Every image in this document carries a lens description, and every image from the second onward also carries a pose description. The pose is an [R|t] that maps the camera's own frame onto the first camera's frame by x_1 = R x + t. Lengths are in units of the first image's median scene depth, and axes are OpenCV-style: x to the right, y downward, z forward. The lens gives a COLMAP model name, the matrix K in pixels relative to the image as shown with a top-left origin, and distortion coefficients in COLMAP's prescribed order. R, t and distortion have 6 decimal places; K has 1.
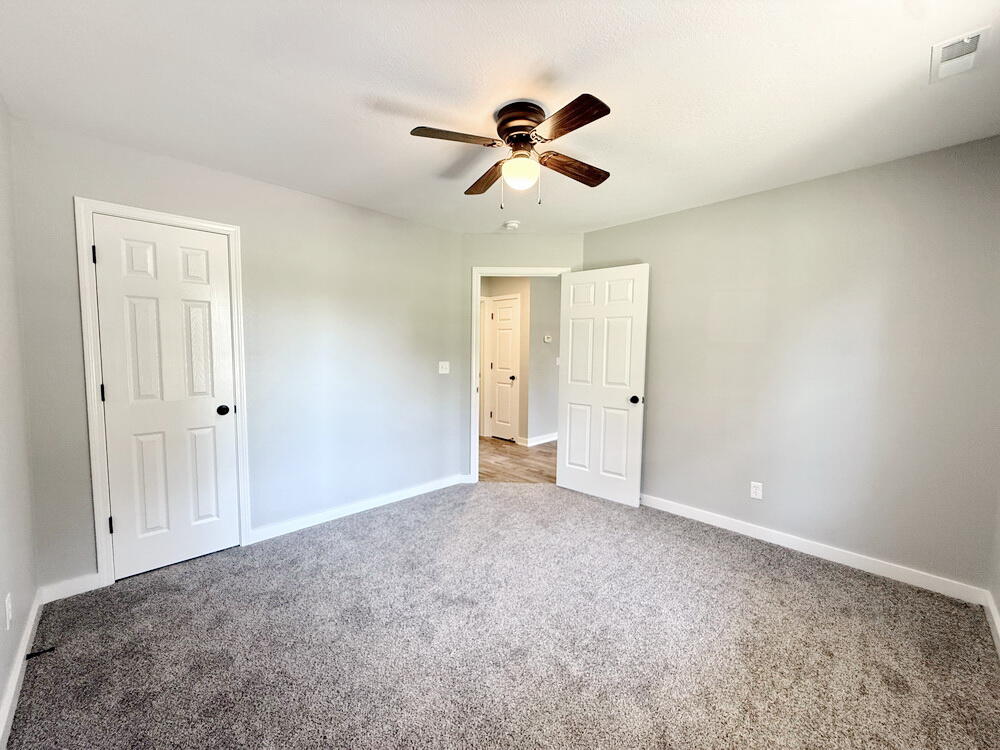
lens RADIAL K [[400.2, 0, 498.3], [0, 400.2, 379.0], [0, 0, 1]] dist [-0.000486, -0.000195]
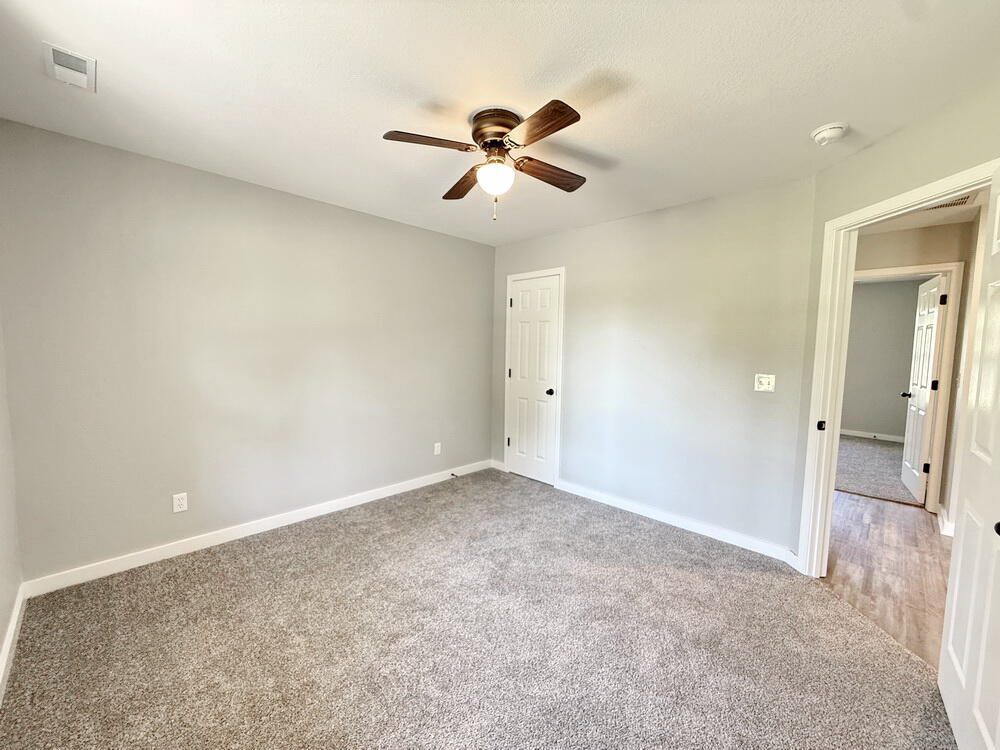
lens RADIAL K [[400.2, 0, 498.3], [0, 400.2, 379.0], [0, 0, 1]] dist [-0.000486, -0.000195]
pose [[0.017086, 0.073945, -0.997116, 0.821027], [-0.090234, 0.993306, 0.072117, -0.062740], [0.995774, 0.088742, 0.023644, 0.770066]]
